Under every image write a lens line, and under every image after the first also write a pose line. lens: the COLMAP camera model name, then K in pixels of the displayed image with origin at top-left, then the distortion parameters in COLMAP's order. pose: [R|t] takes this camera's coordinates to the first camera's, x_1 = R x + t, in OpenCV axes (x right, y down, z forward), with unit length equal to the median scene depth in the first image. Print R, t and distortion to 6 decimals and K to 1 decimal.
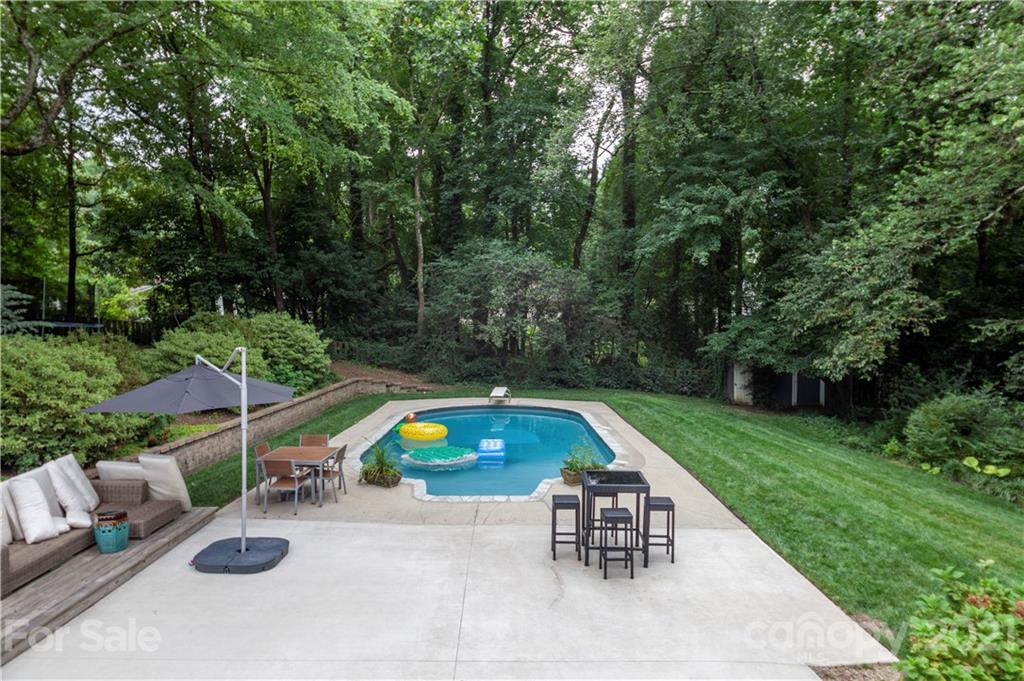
lens RADIAL K [[642.7, 0, 494.7], [0, 642.7, 343.9], [0, 0, 1]] dist [-0.005675, 0.002701]
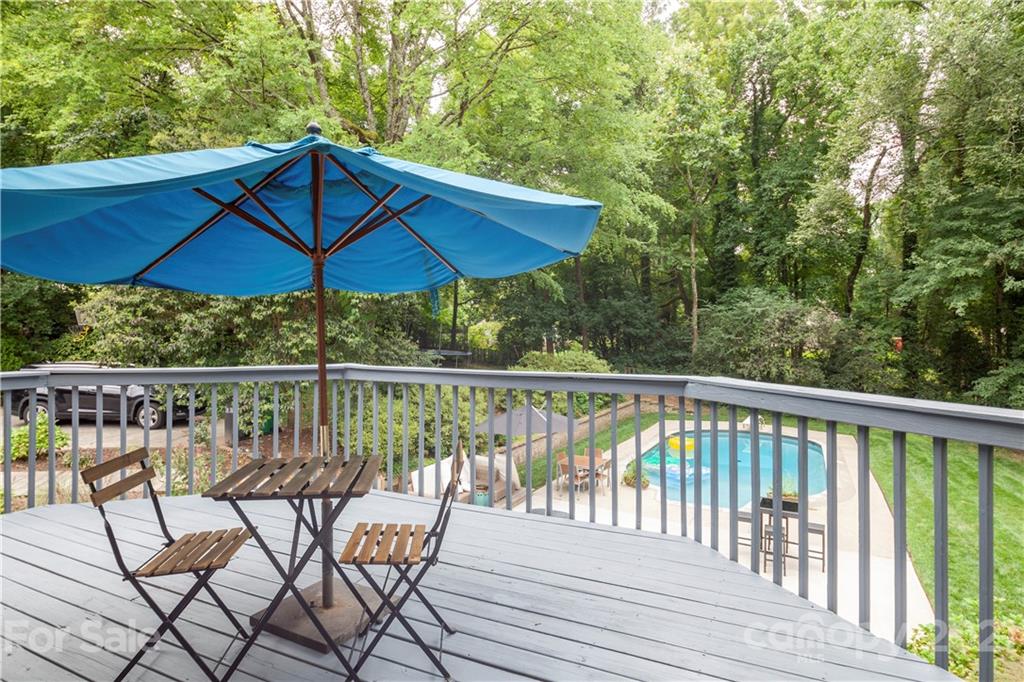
lens RADIAL K [[545.8, 0, 515.1], [0, 545.8, 324.3], [0, 0, 1]] dist [-0.002769, -0.004199]
pose [[0.894851, -0.000922, -0.446364, 0.065717], [-0.025193, 0.998299, -0.052568, -0.040391], [0.445654, 0.058286, 0.893306, -0.132337]]
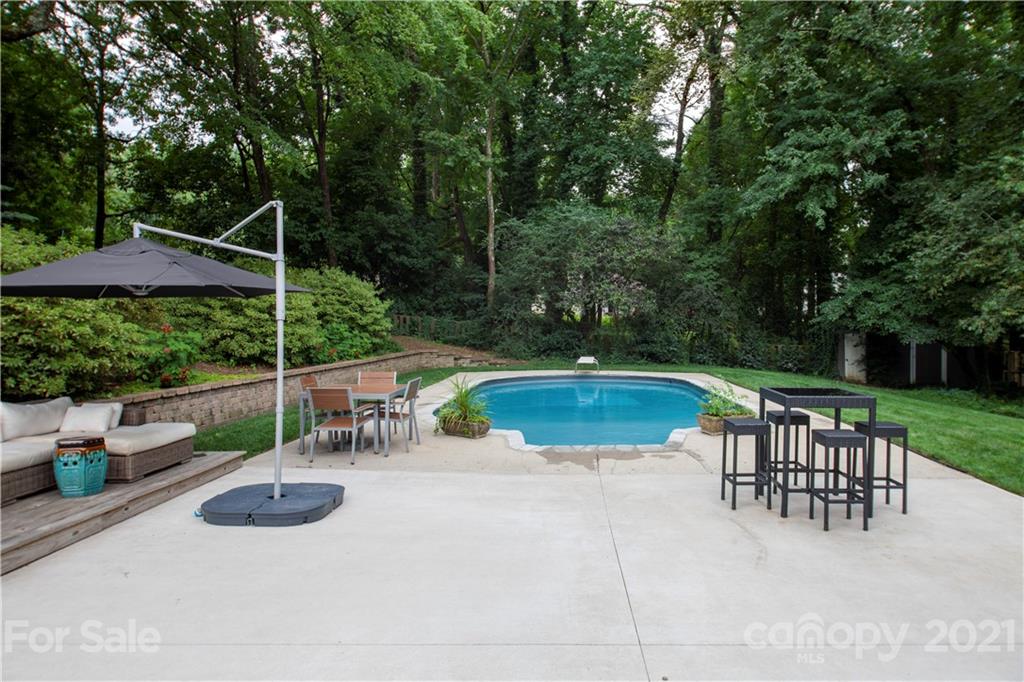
lens RADIAL K [[675.8, 0, 567.8], [0, 675.8, 321.0], [0, 0, 1]] dist [0.006617, -0.000274]
pose [[0.999917, 0.005408, 0.011734, -0.027969], [-0.005055, 0.999539, -0.029925, 0.047443], [-0.011890, 0.029863, 0.999483, 0.082738]]
